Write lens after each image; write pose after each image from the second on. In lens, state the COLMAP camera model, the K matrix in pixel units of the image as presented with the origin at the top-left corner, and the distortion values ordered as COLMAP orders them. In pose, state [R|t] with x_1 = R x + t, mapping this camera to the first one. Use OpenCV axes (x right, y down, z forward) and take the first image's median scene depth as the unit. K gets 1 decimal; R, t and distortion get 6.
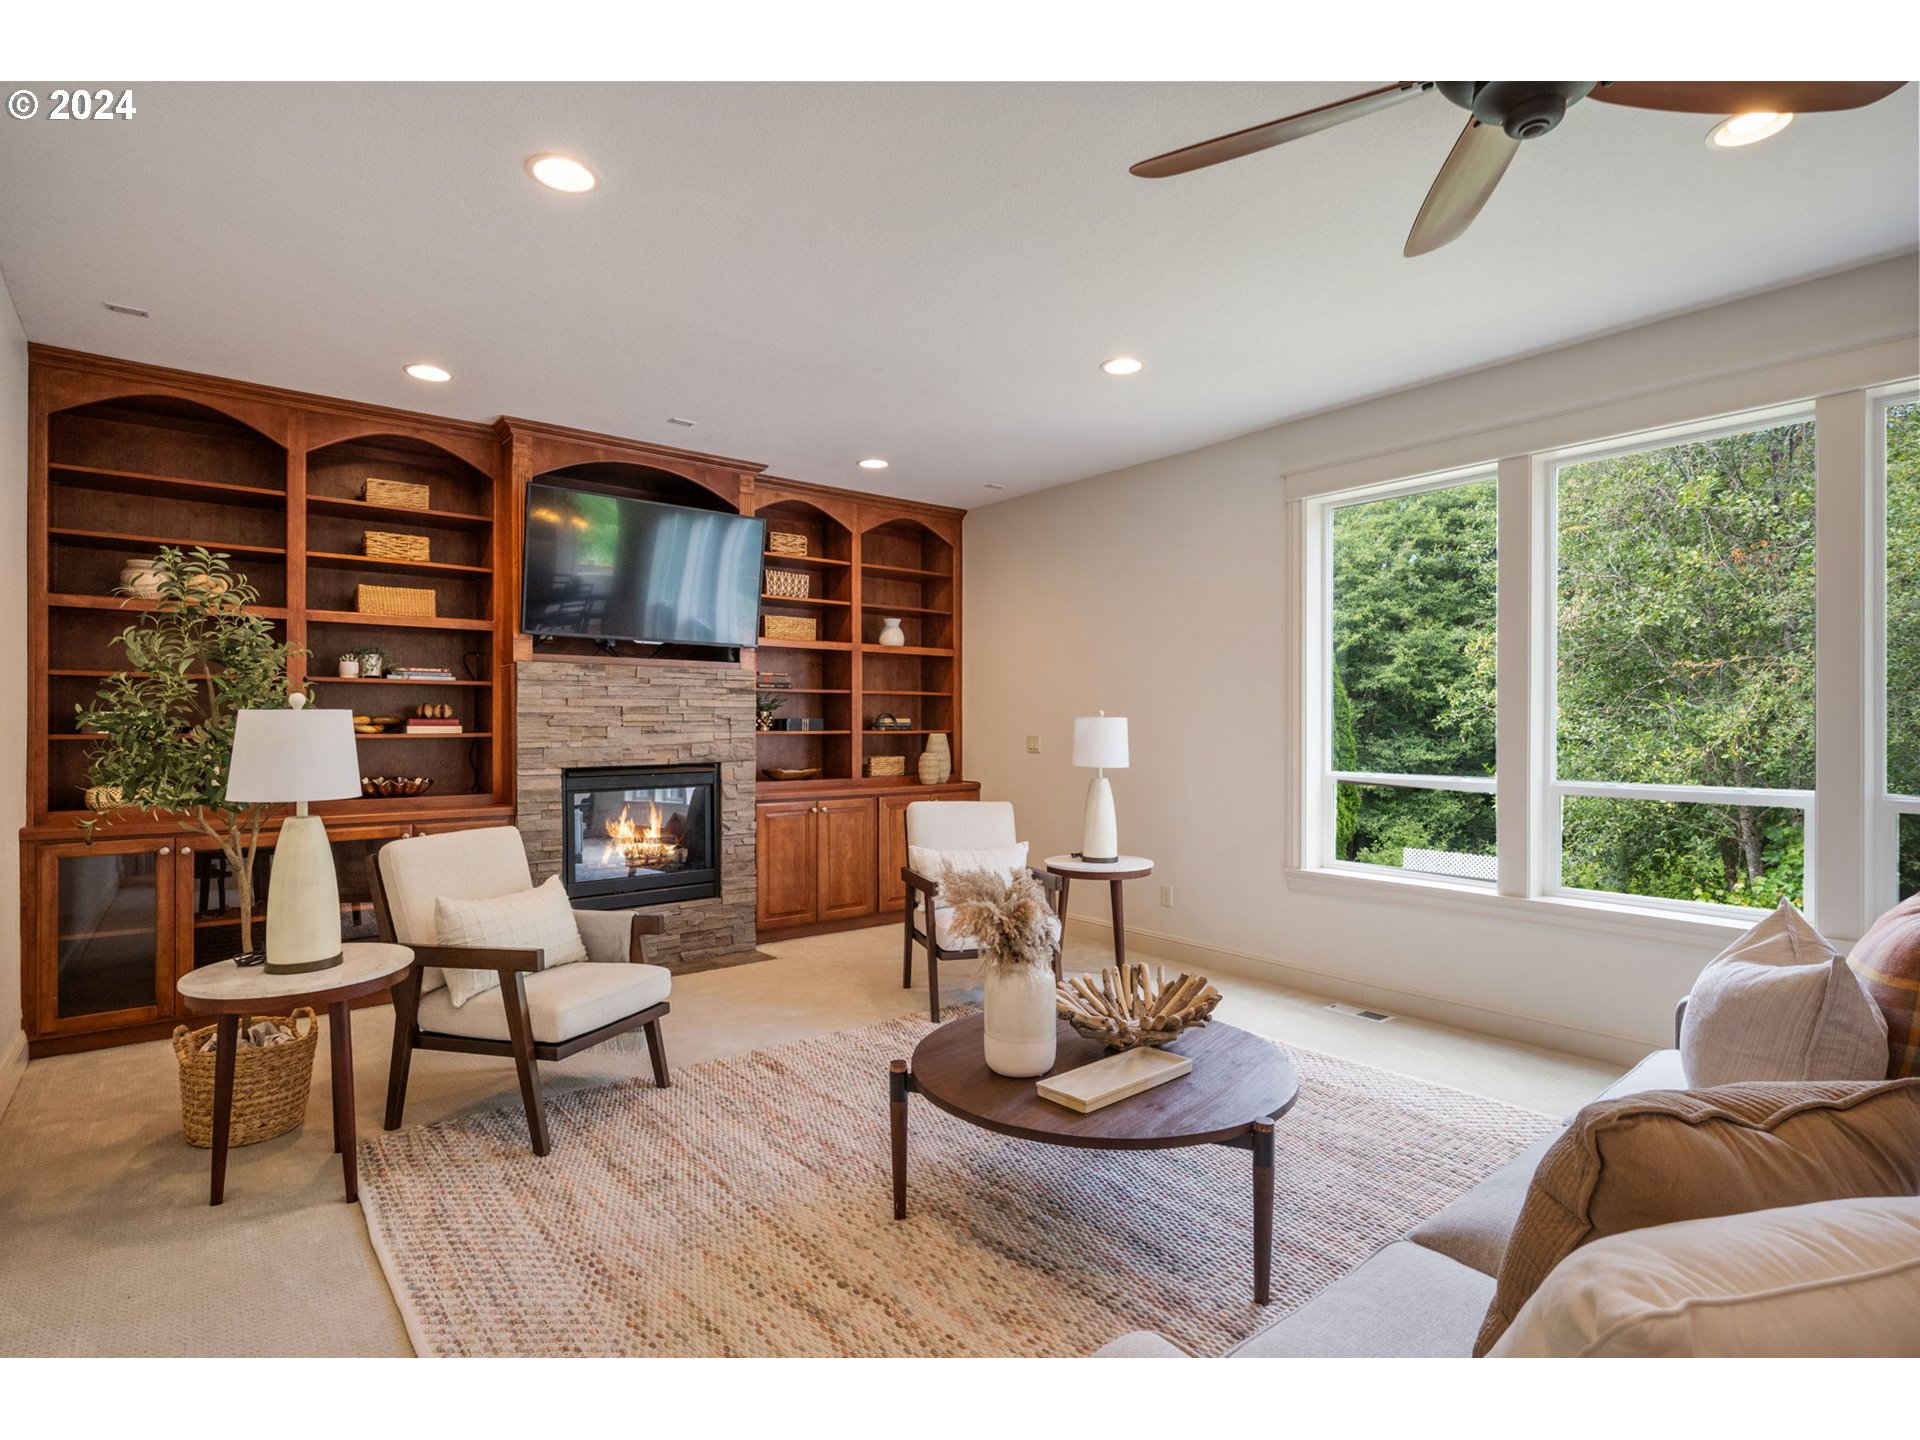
lens RADIAL K [[1048.8, 0, 959.2], [0, 1048.8, 716.8], [0, 0, 1]] dist [-0.003011, -0.001701]
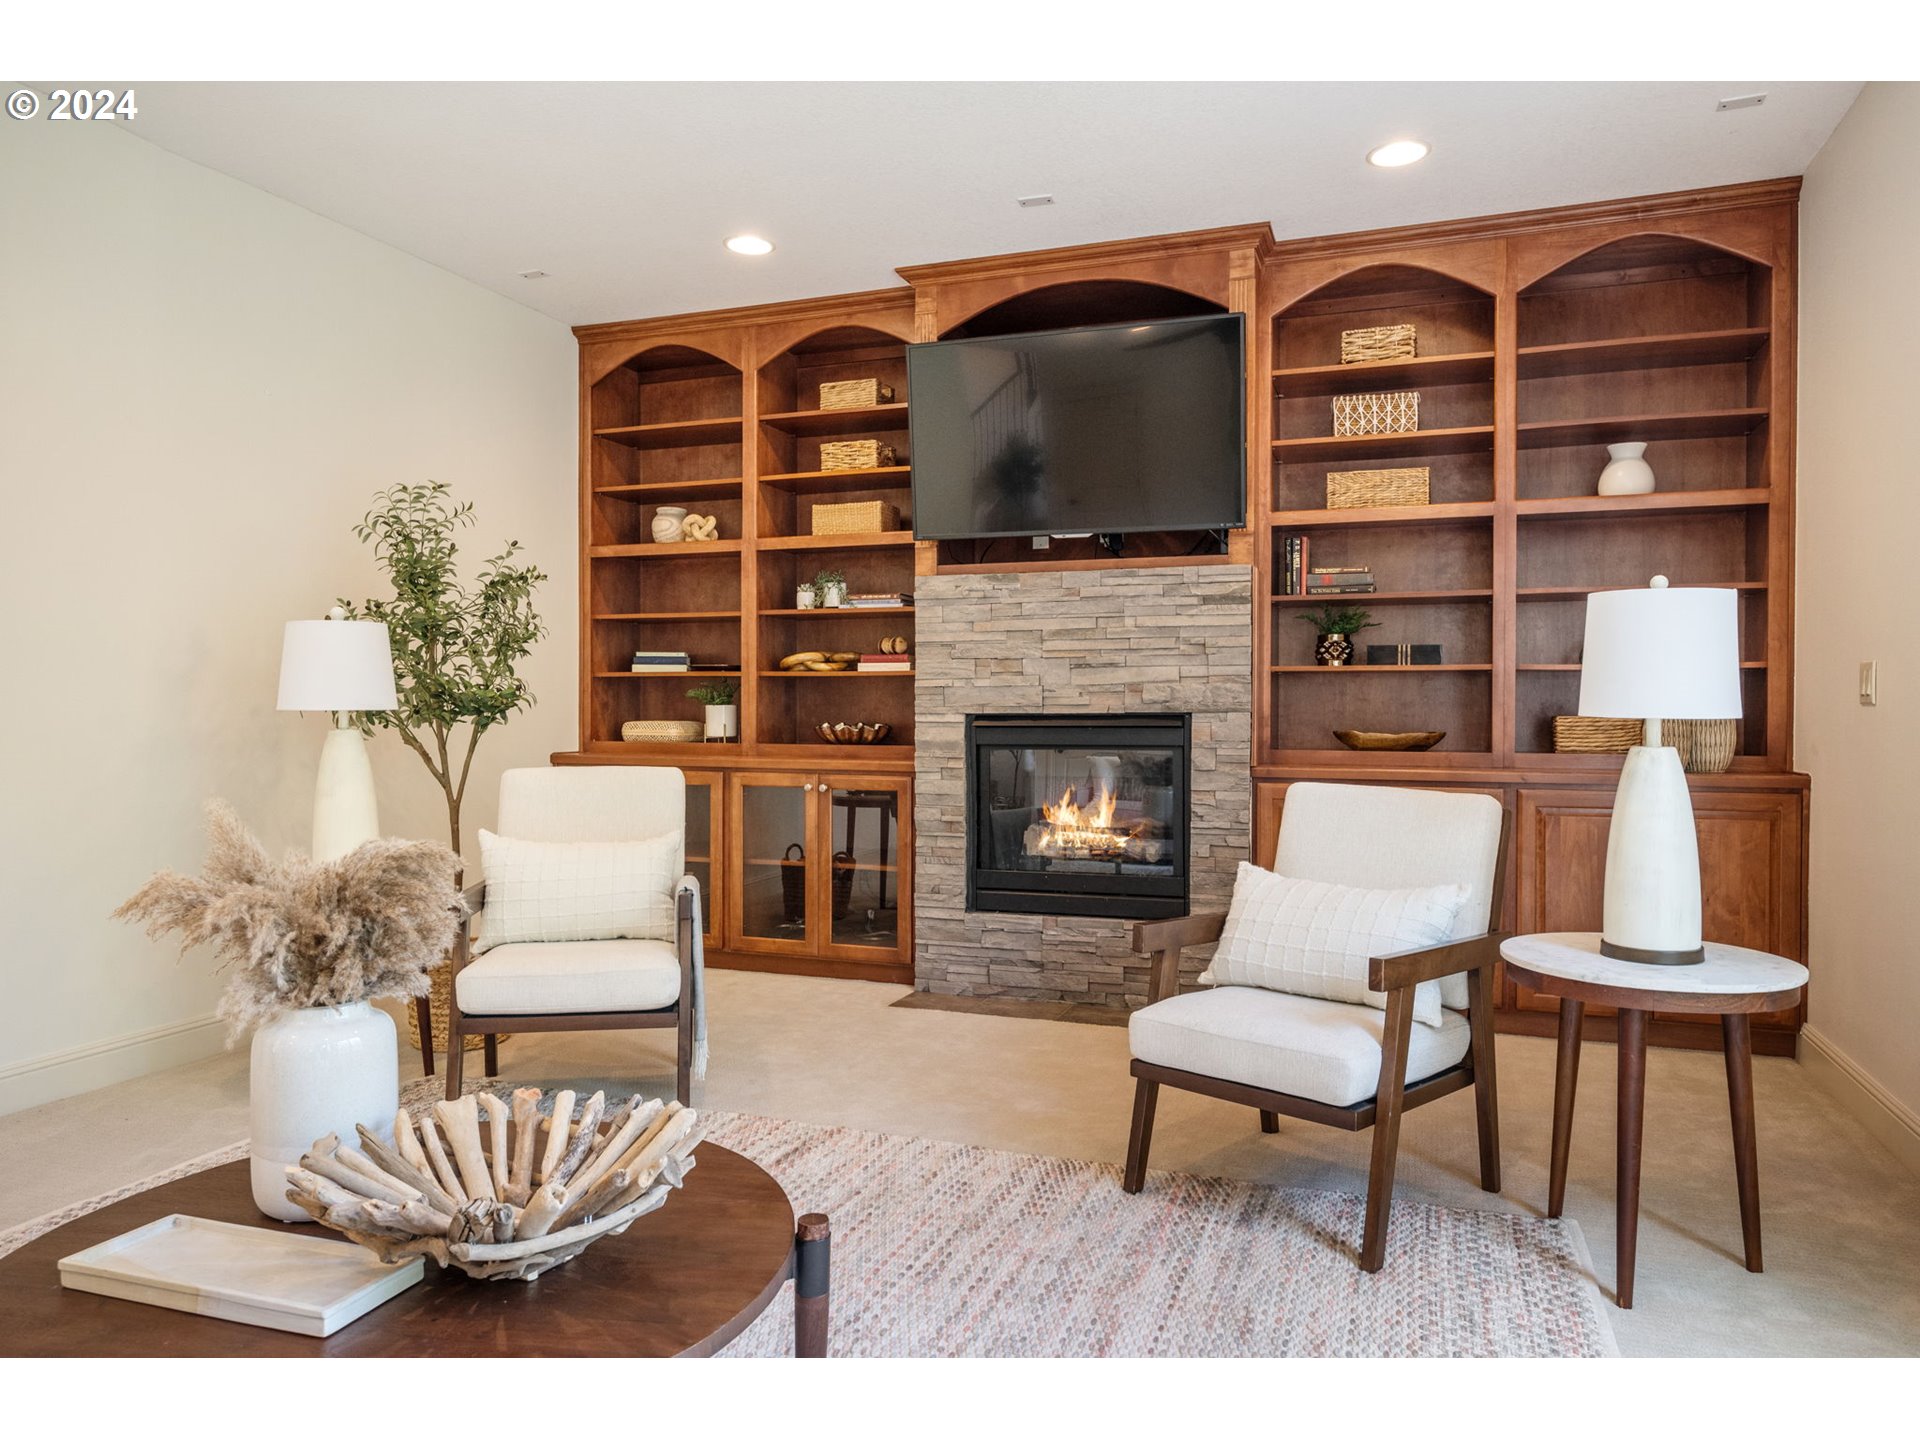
lens RADIAL K [[1322.7, 0, 956.0], [0, 1322.7, 722.3], [0, 0, 1]] dist [0.000617, 0.001646]
pose [[0.472842, 0.009212, -0.881099, 0.450889], [-0.000301, 0.999947, 0.010293, 0.044464], [0.881147, -0.004602, 0.472820, 0.534735]]
